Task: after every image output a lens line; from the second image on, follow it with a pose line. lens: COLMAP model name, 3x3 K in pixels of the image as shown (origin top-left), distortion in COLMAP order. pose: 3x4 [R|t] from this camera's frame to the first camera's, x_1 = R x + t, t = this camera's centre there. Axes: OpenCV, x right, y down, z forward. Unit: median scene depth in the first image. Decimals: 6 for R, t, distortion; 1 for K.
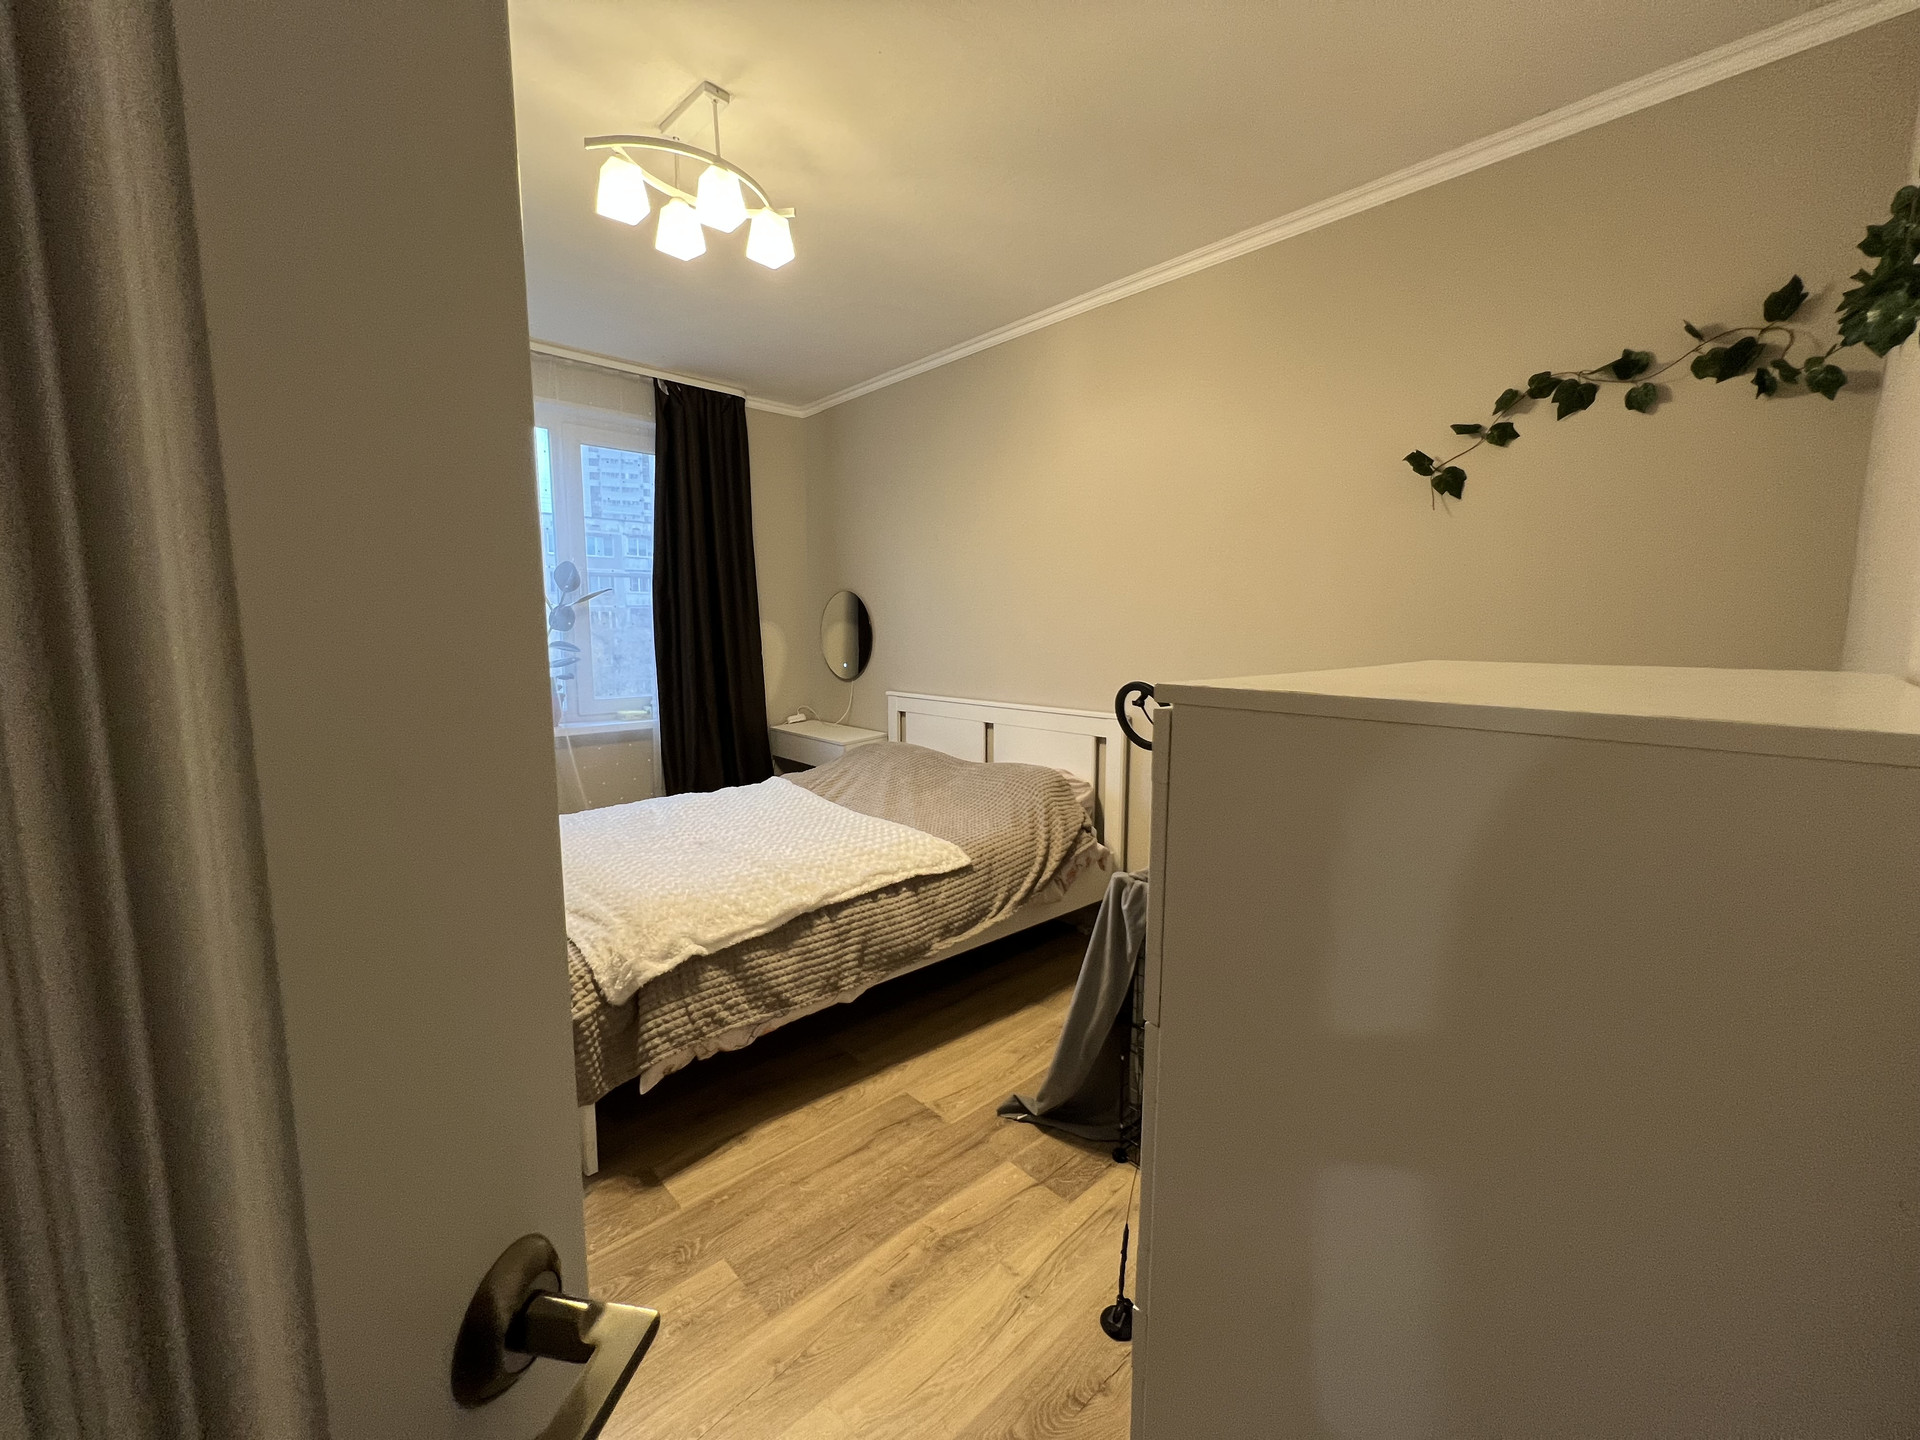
lens RADIAL K [[766.5, 0, 955.9], [0, 766.5, 716.4], [0, 0, 1]] dist [-0.000624, 0.000039]
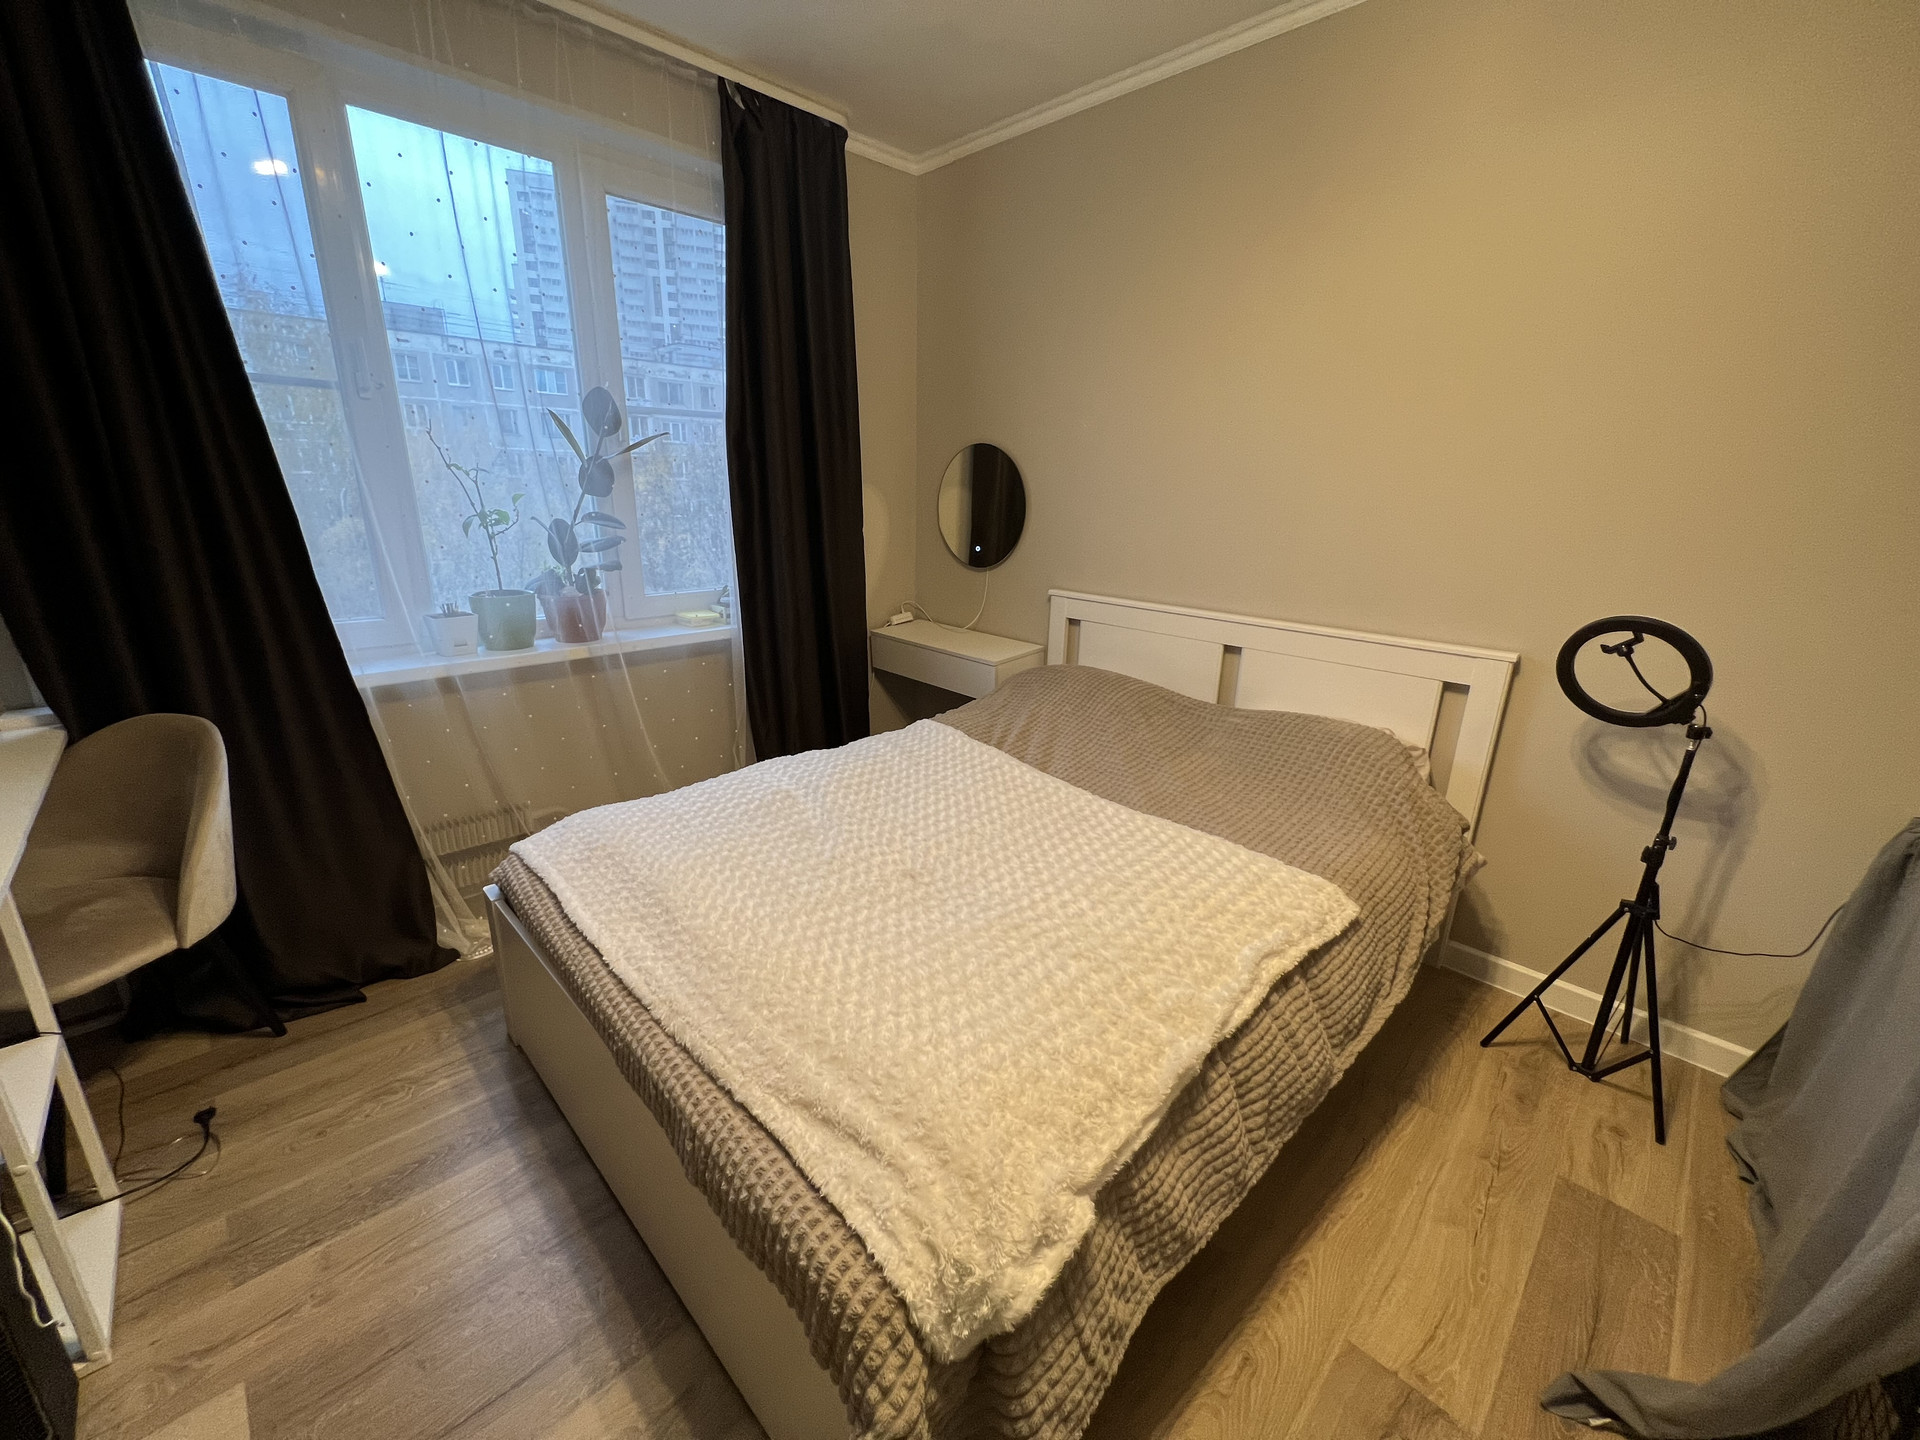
lens RADIAL K [[766.5, 0, 955.9], [0, 766.5, 716.4], [0, 0, 1]] dist [-0.000624, 0.000039]
pose [[0.999293, 0.009800, 0.036309, -0.380070], [-0.016201, 0.983452, 0.180441, -0.081870], [-0.033940, -0.180902, 0.982915, 0.498460]]
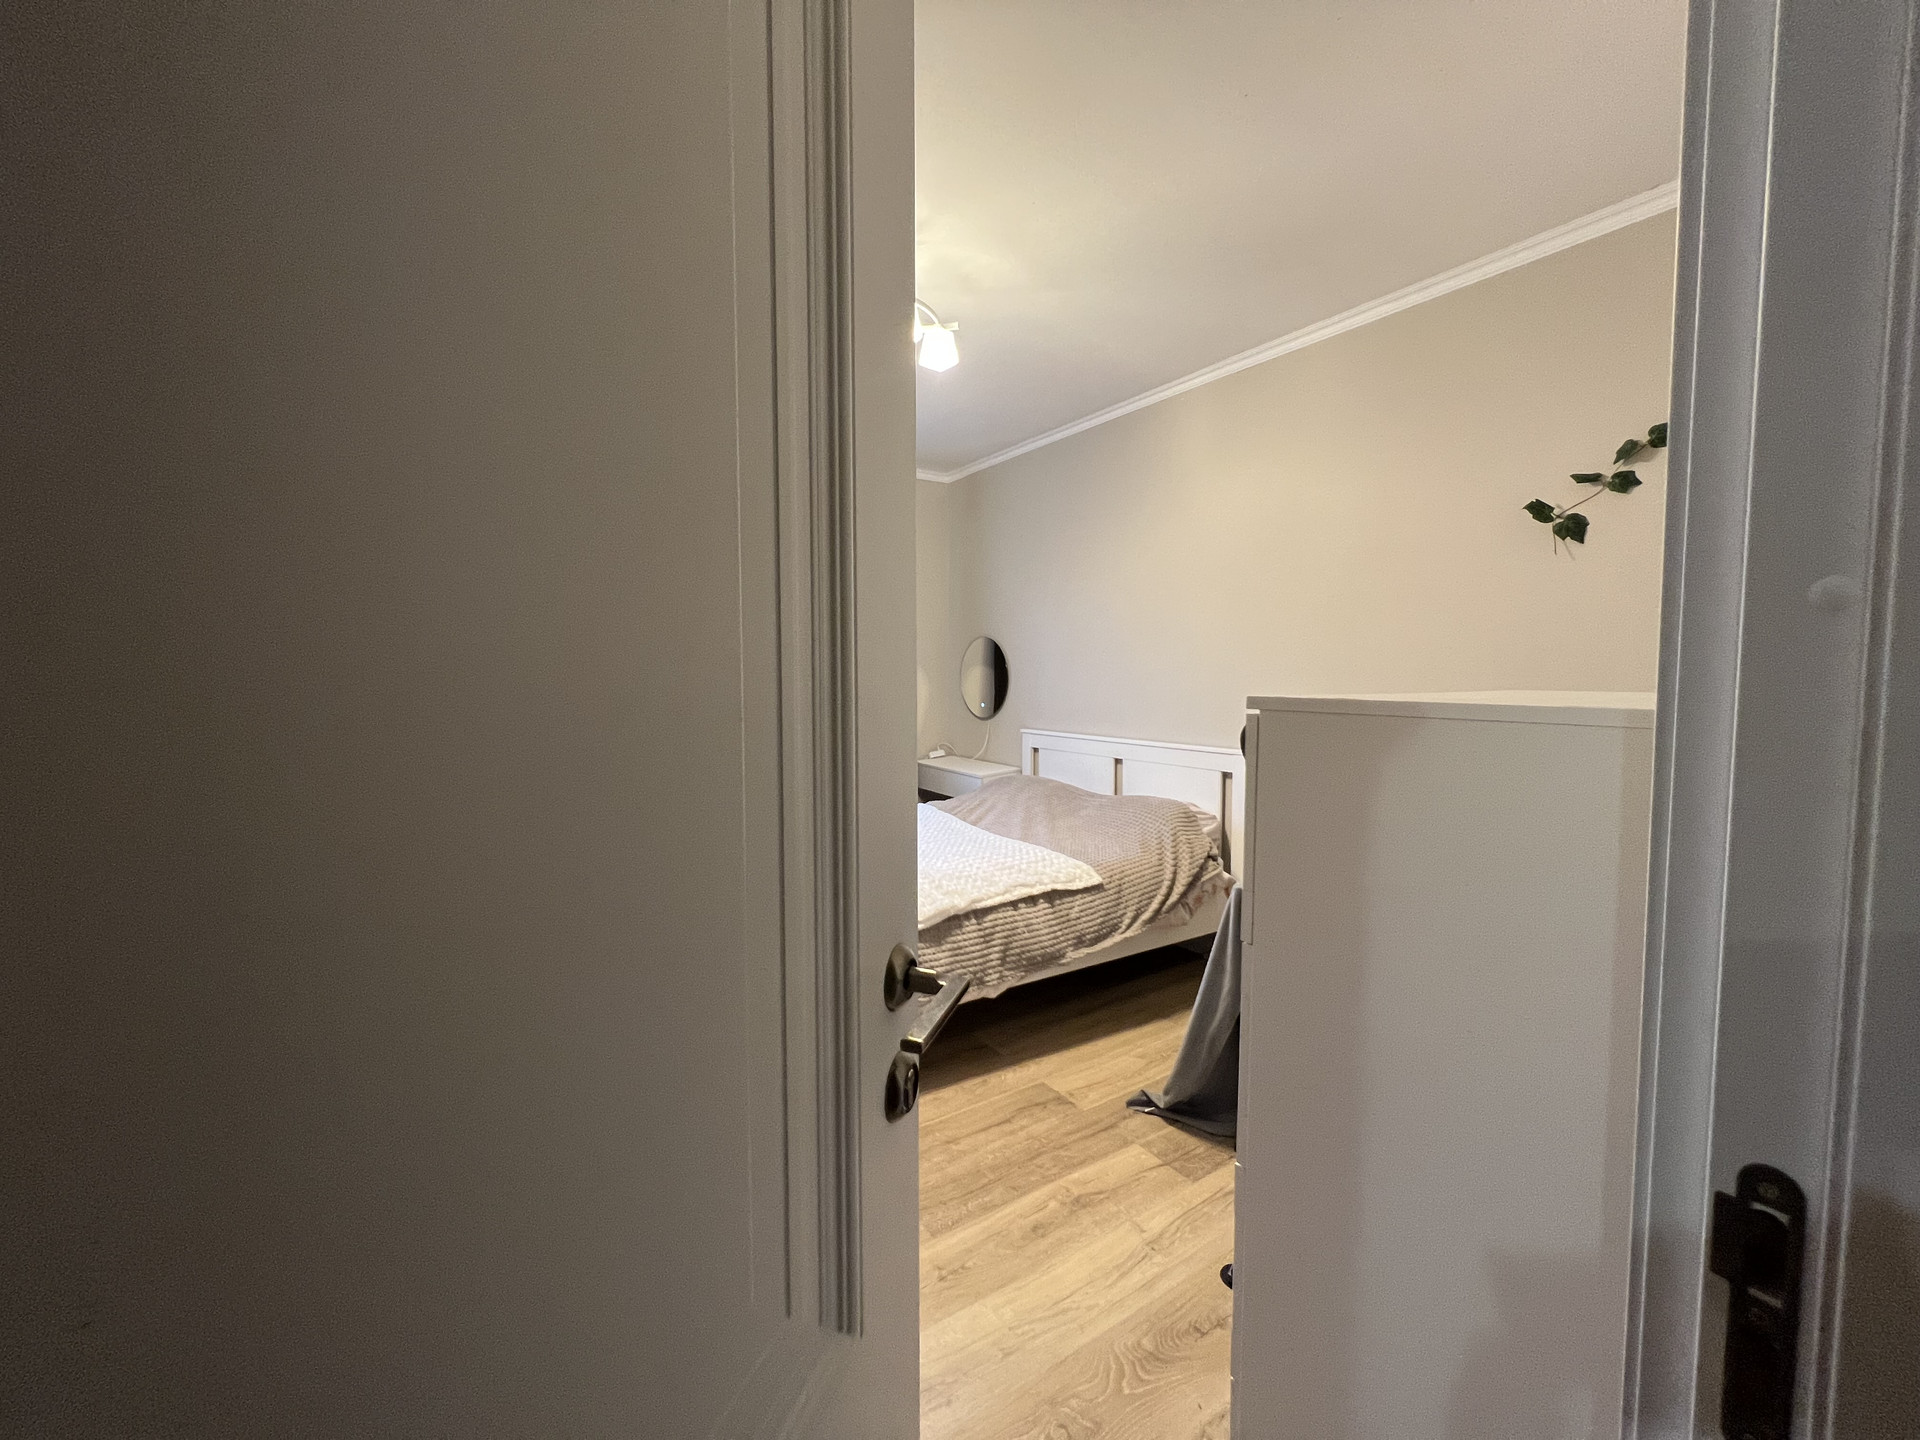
lens RADIAL K [[766.5, 0, 955.9], [0, 766.5, 716.4], [0, 0, 1]] dist [-0.000624, 0.000039]
pose [[0.986790, 0.008550, -0.161776, -0.013082], [-0.018196, 0.998137, -0.058239, 0.026259], [0.160977, 0.060413, 0.985107, -0.145604]]
